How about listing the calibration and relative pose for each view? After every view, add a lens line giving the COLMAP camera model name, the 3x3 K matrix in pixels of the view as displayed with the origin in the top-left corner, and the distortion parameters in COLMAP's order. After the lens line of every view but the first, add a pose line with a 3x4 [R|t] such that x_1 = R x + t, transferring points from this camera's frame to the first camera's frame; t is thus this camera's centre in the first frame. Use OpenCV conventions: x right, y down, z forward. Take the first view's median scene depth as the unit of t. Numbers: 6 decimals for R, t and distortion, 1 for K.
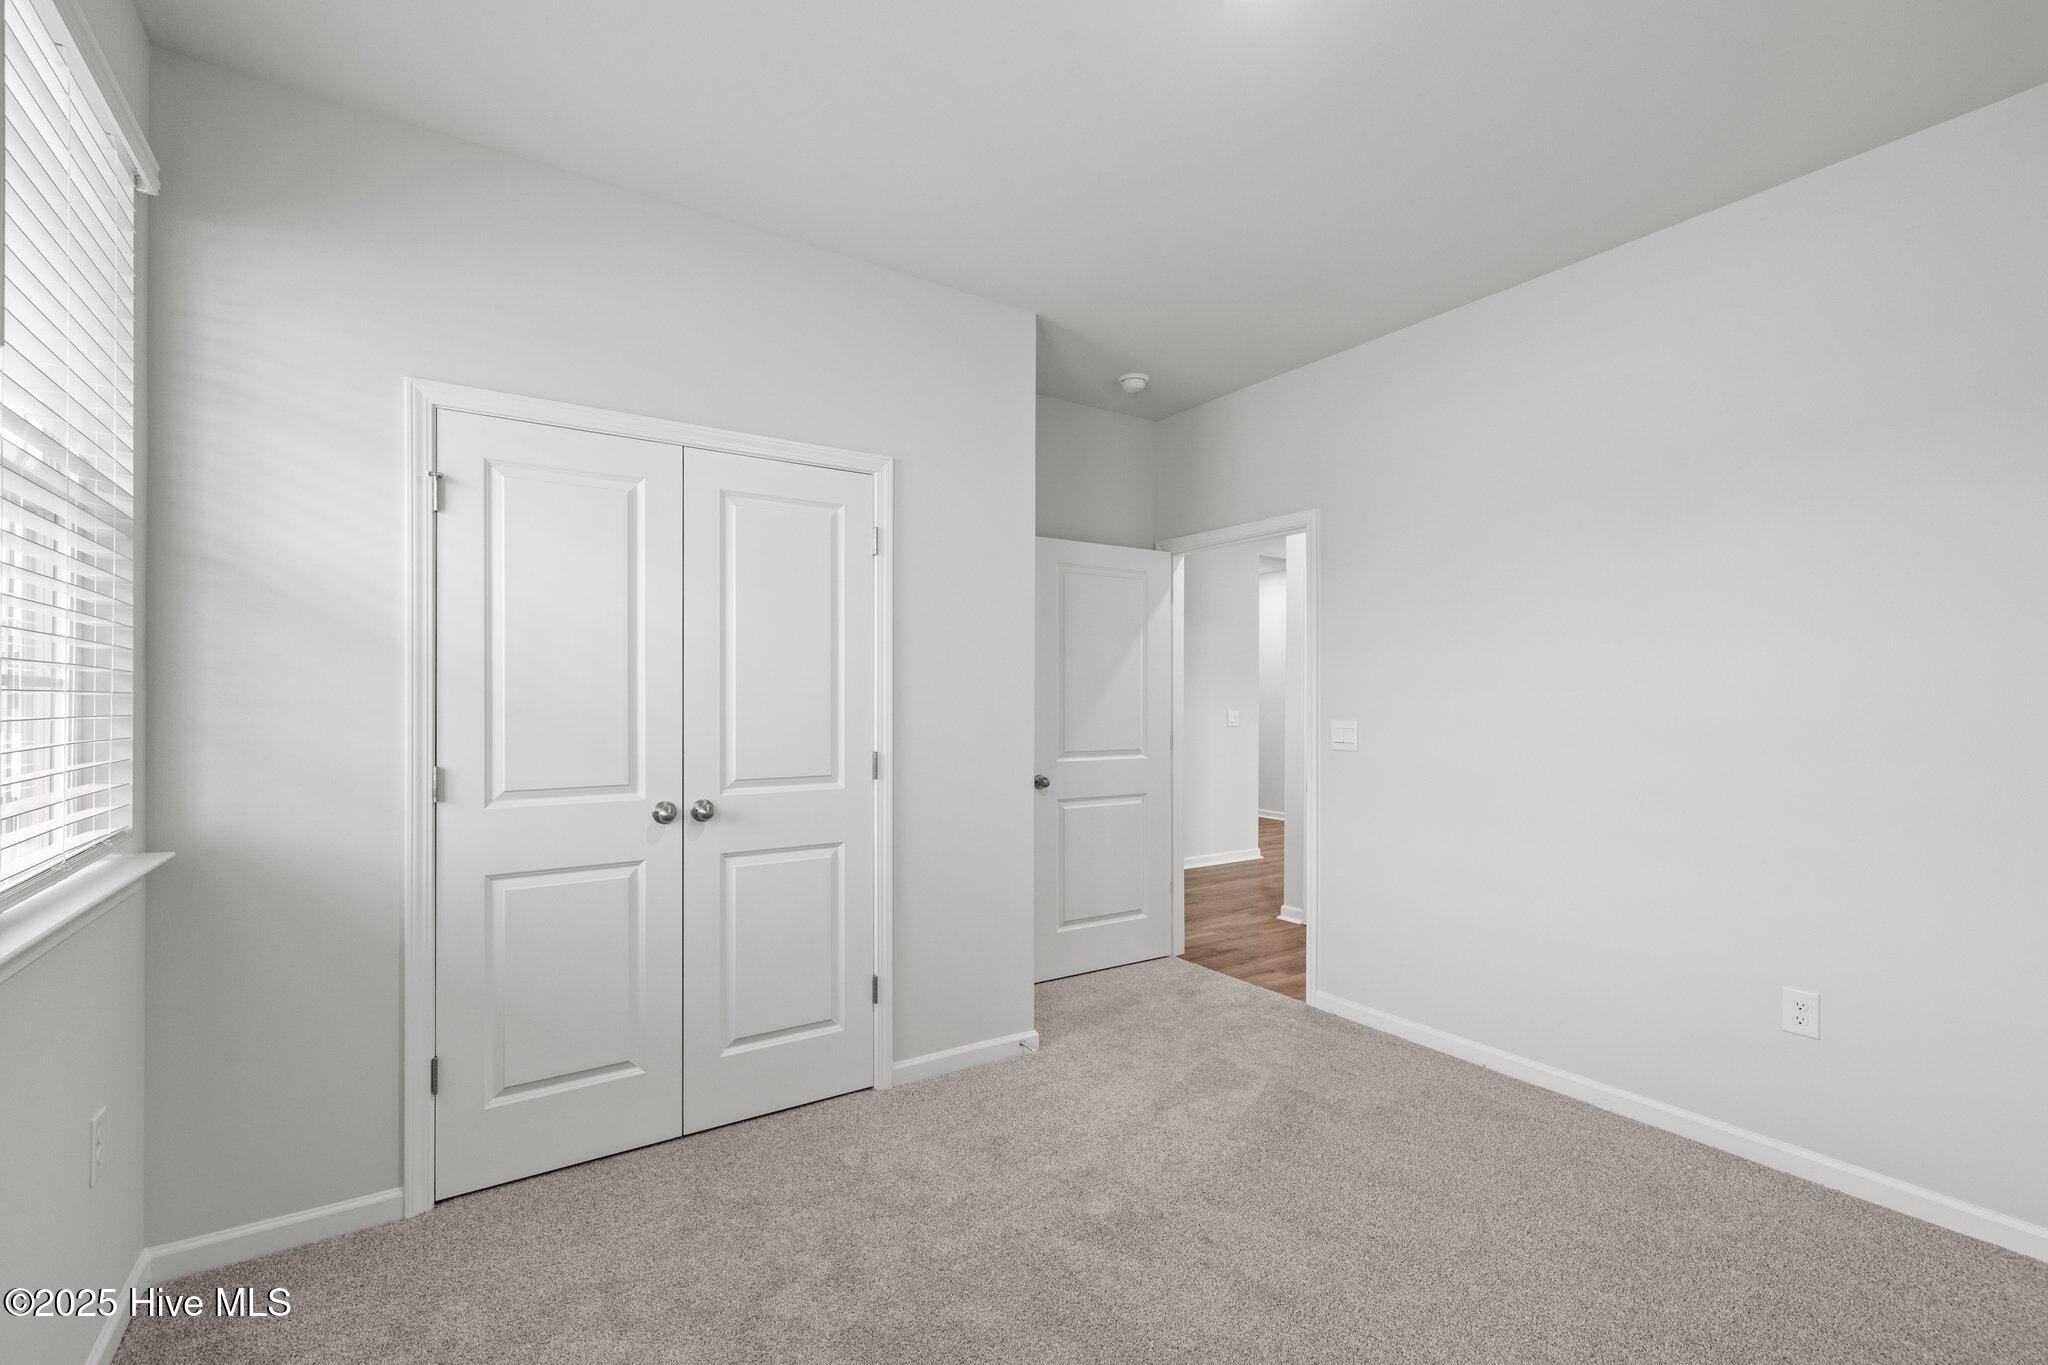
lens RADIAL K [[902.9, 0, 1032.6], [0, 902.9, 686.8], [0, 0, 1]] dist [-0.002240, 0.000016]
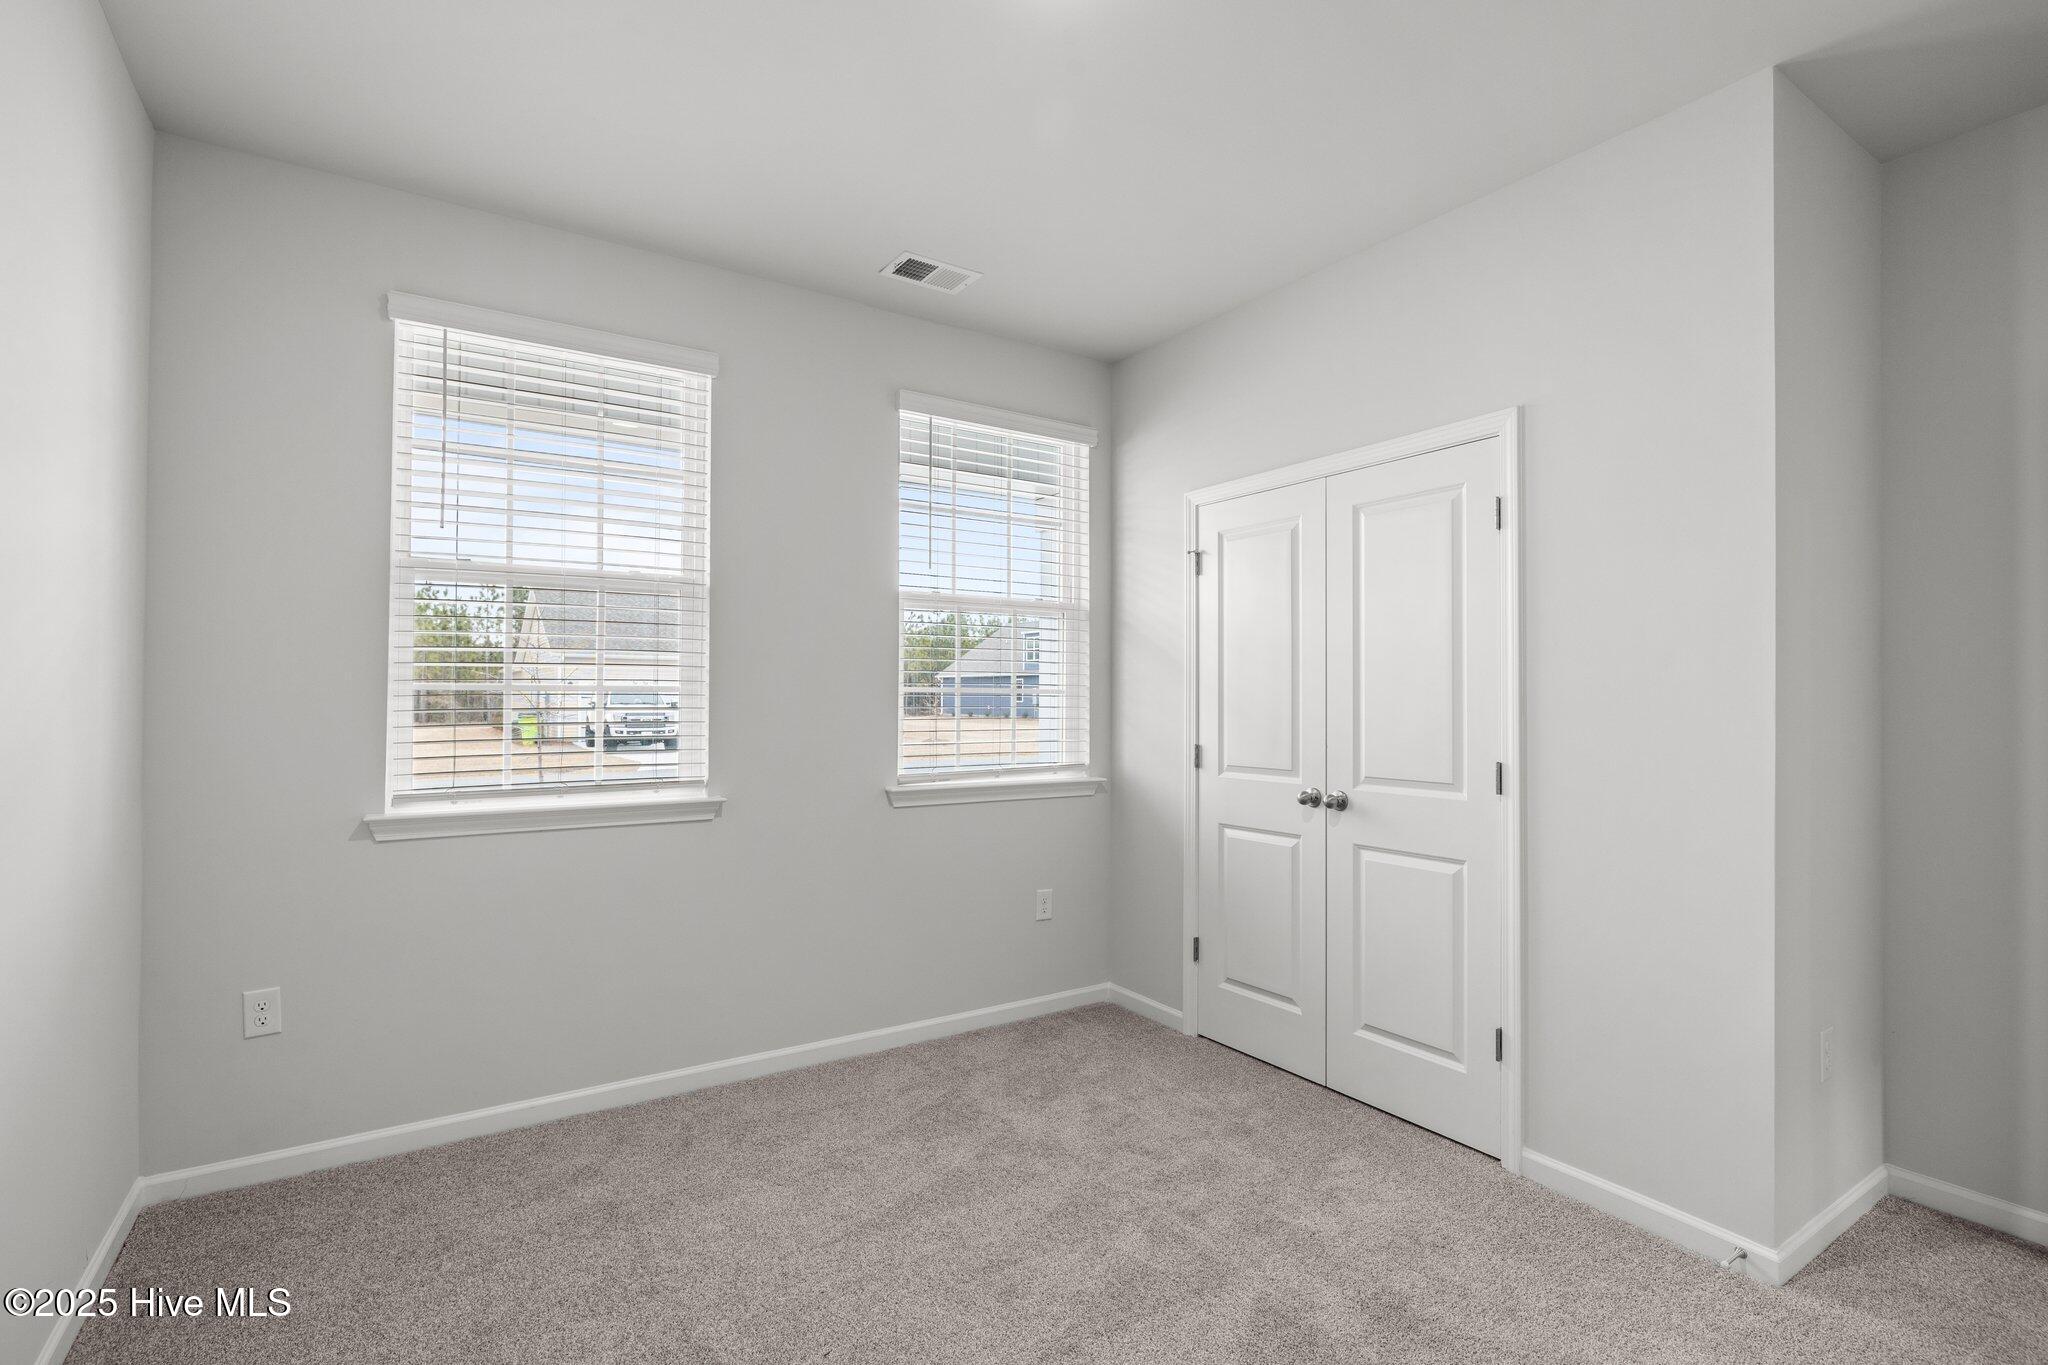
lens RADIAL K [[973.1, 0, 1026.6], [0, 973.1, 688.6], [0, 0, 1]] dist [0.003845, -0.000309]
pose [[-0.030624, -0.017104, -0.999385, 0.843487], [0.004839, 0.999839, -0.017260, 0.018976], [0.999519, -0.005364, -0.030536, 0.659418]]
